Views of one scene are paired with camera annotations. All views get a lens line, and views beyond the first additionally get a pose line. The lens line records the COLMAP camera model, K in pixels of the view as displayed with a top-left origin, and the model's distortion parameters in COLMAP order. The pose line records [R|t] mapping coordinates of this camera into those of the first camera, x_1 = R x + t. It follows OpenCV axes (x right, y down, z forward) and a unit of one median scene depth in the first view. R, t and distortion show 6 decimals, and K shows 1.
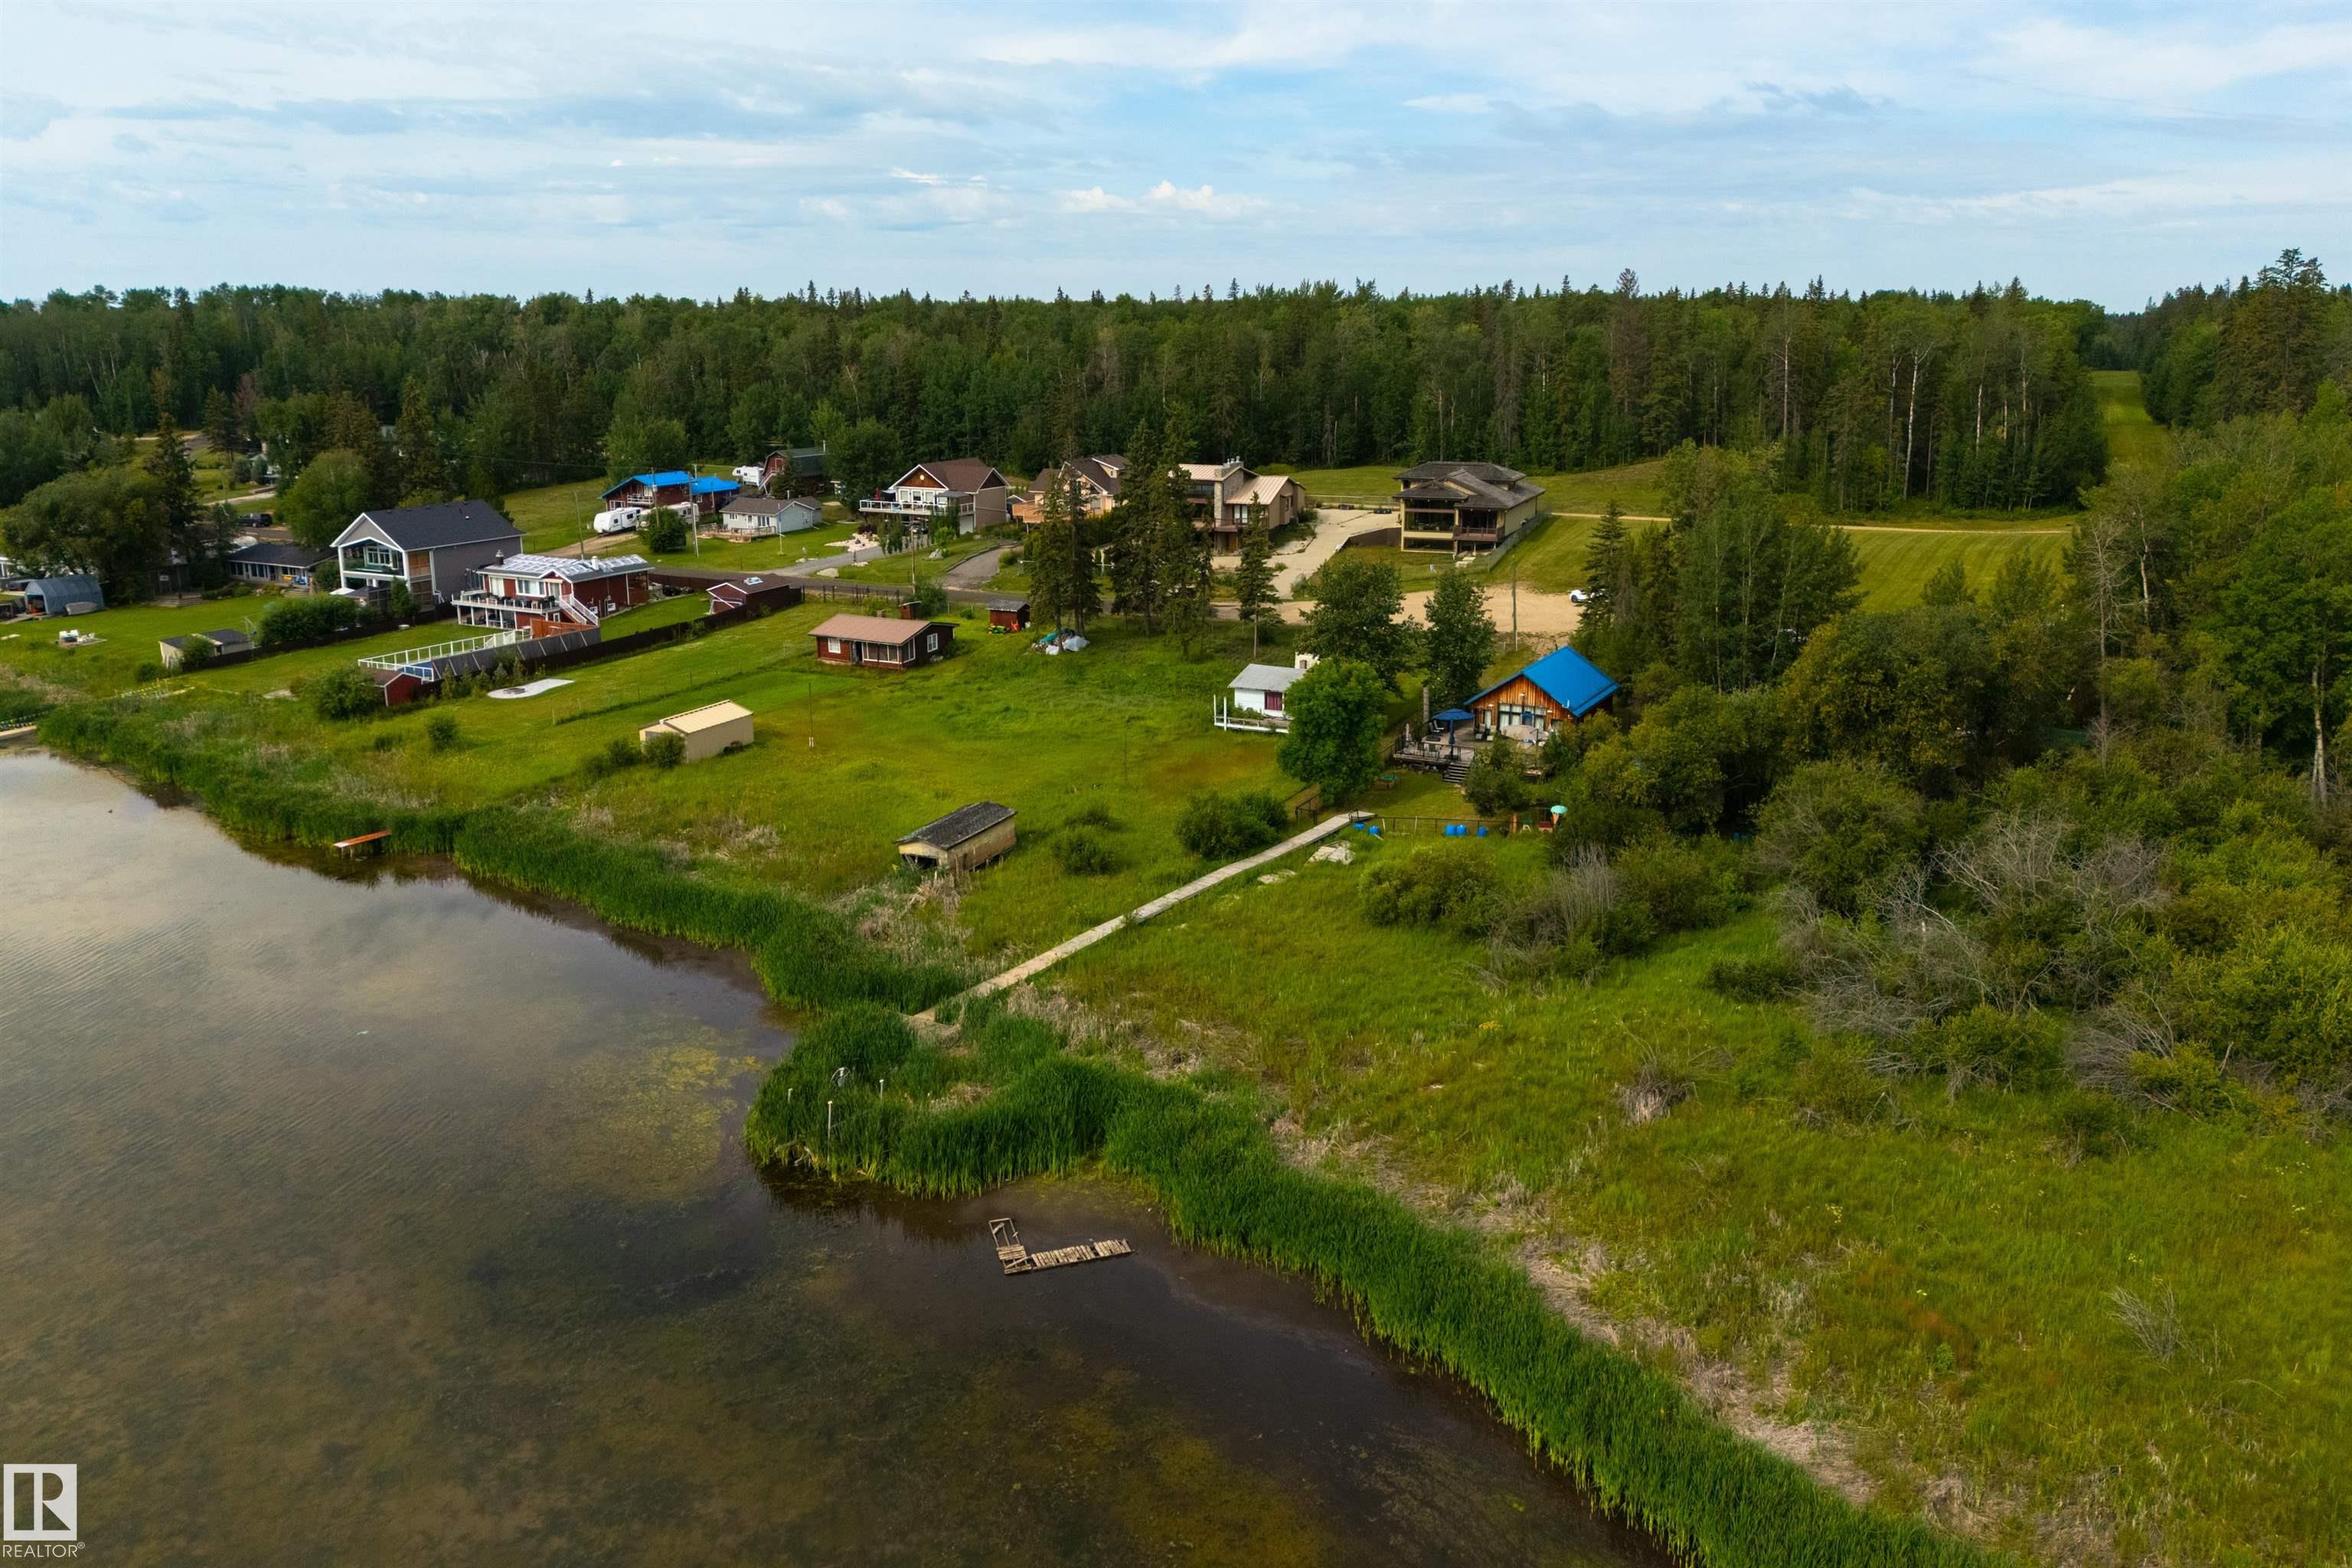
lens RADIAL K [[1755.0, 0, 1188.6], [0, 1755.0, 766.1], [0, 0, 1]] dist [0.038494, -0.067665]
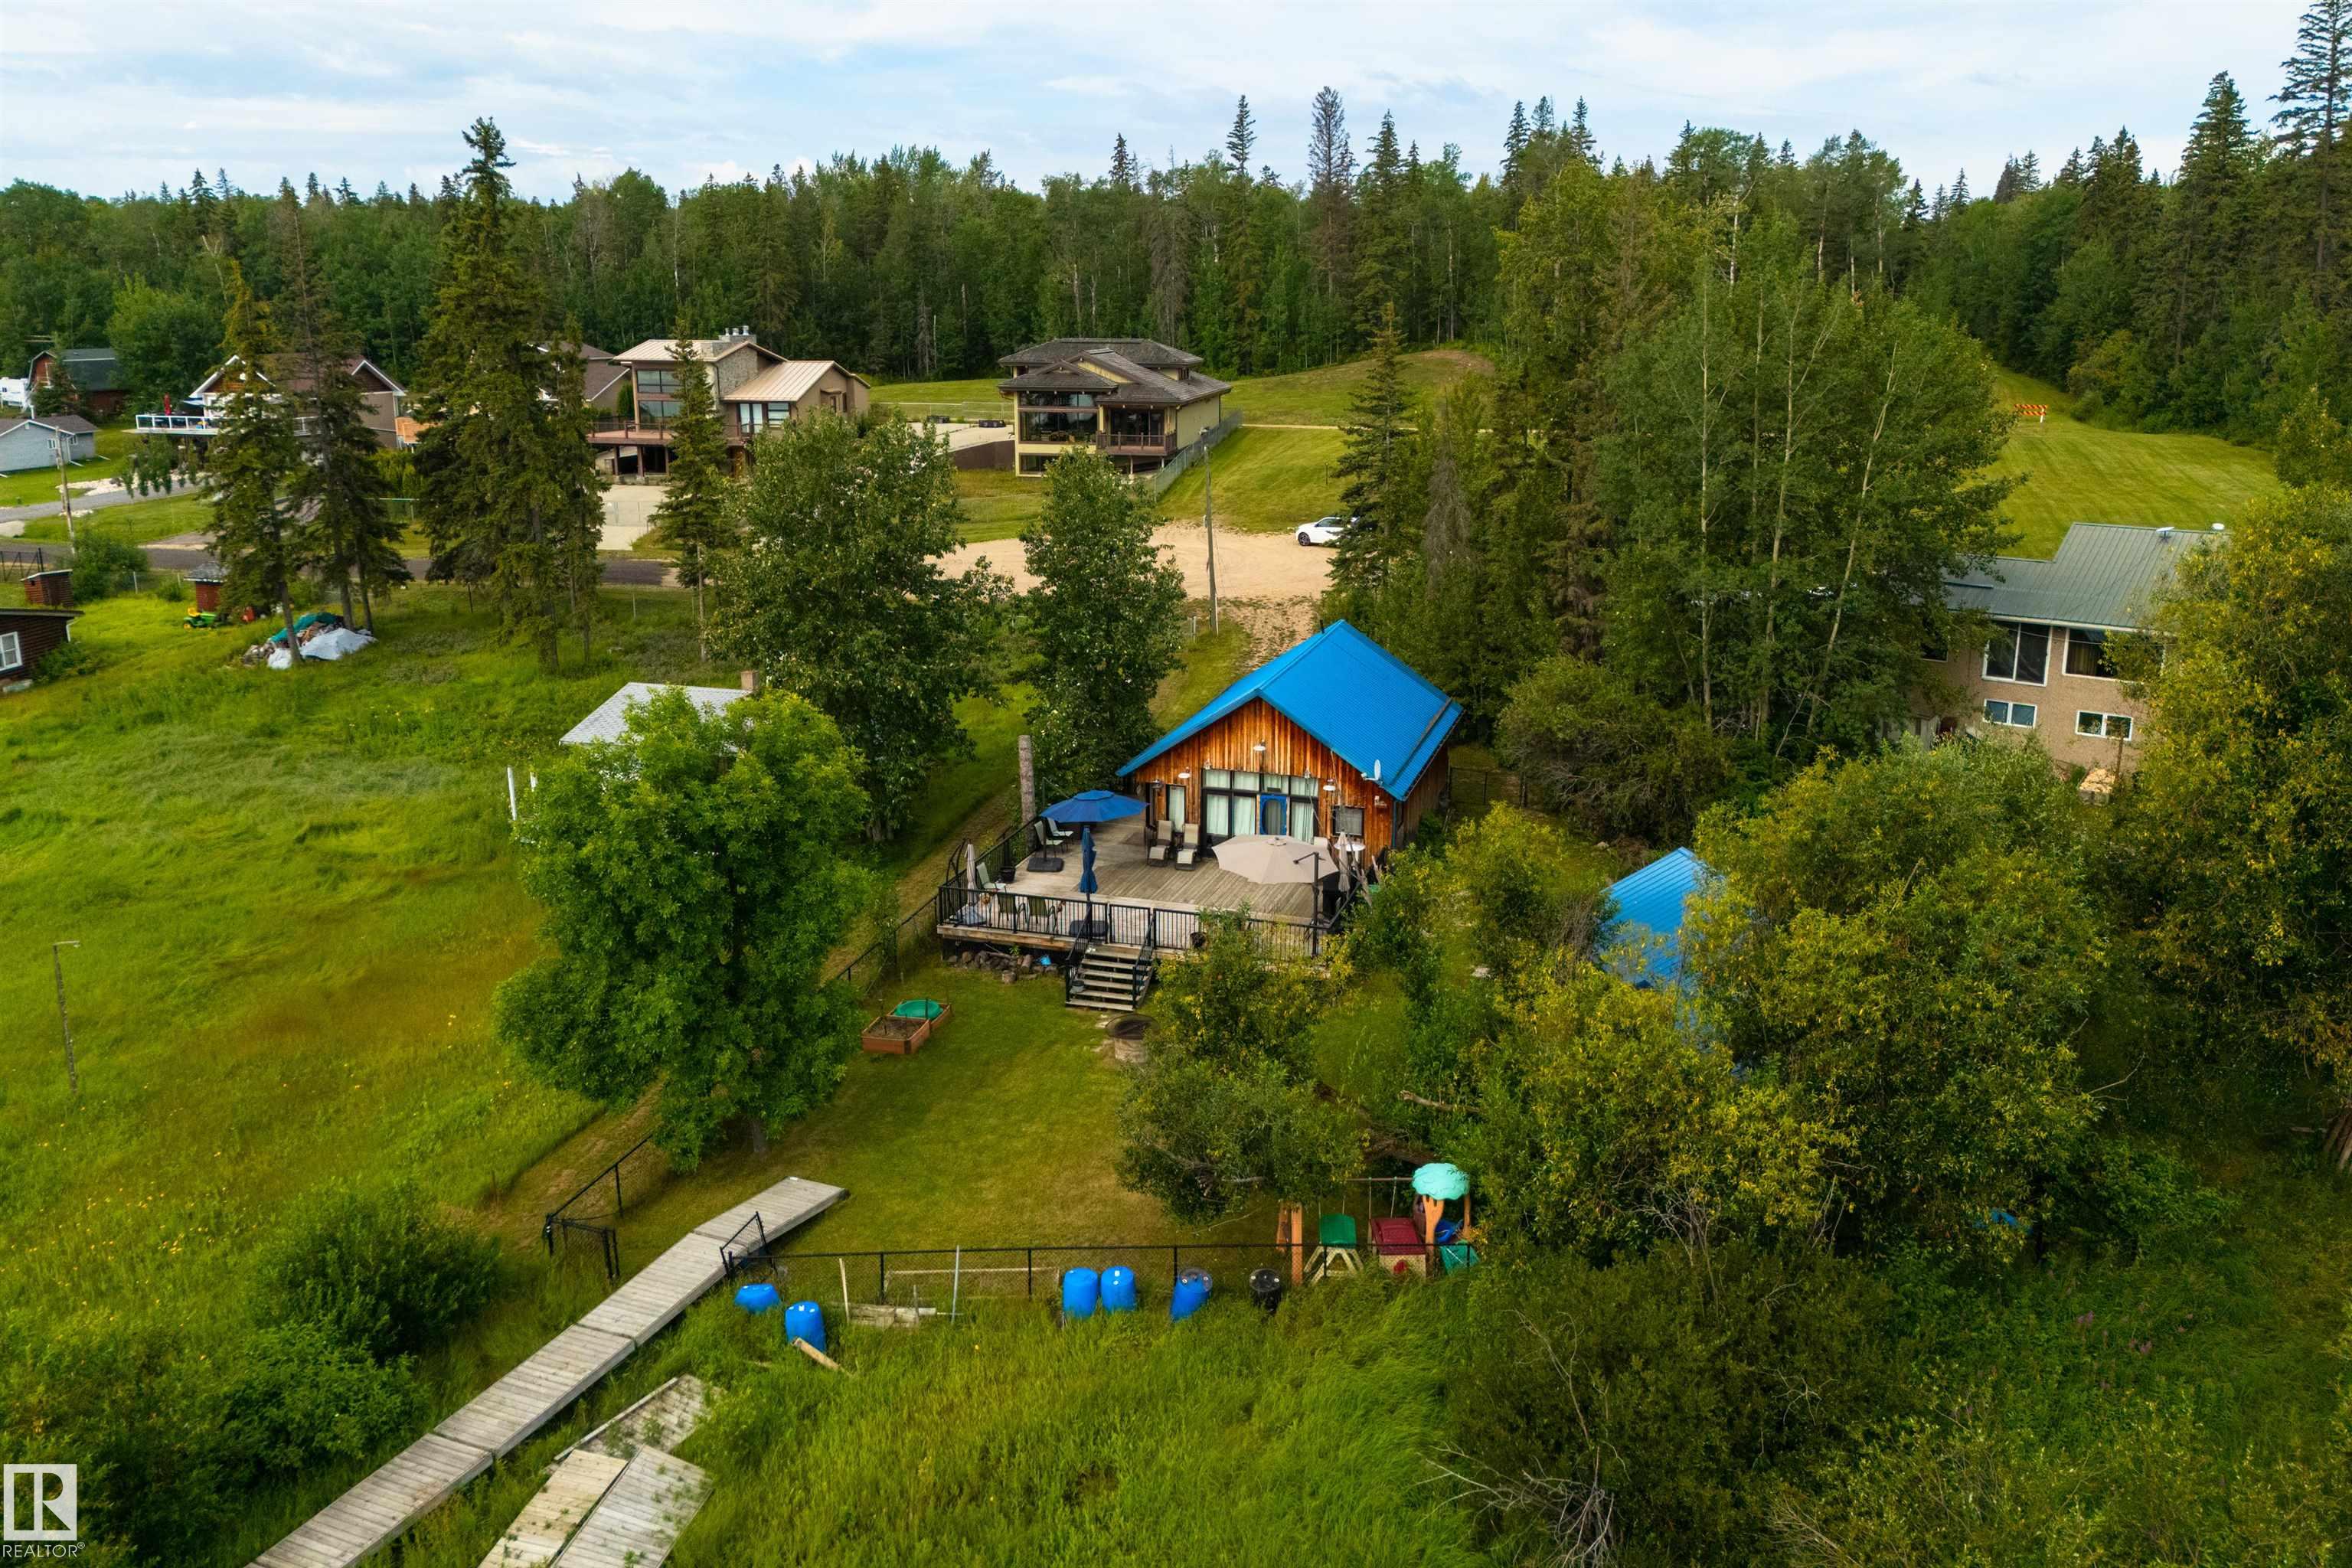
lens RADIAL K [[1755.0, 0, 1178.5], [0, 1755.0, 719.5], [0, 0, 1]] dist [0.038494, -0.067665]
pose [[0.982644, -0.040283, 0.181075, 0.080102], [0.042859, 0.999028, -0.010336, -0.035072], [-0.180483, 0.017917, 0.983415, 0.491101]]
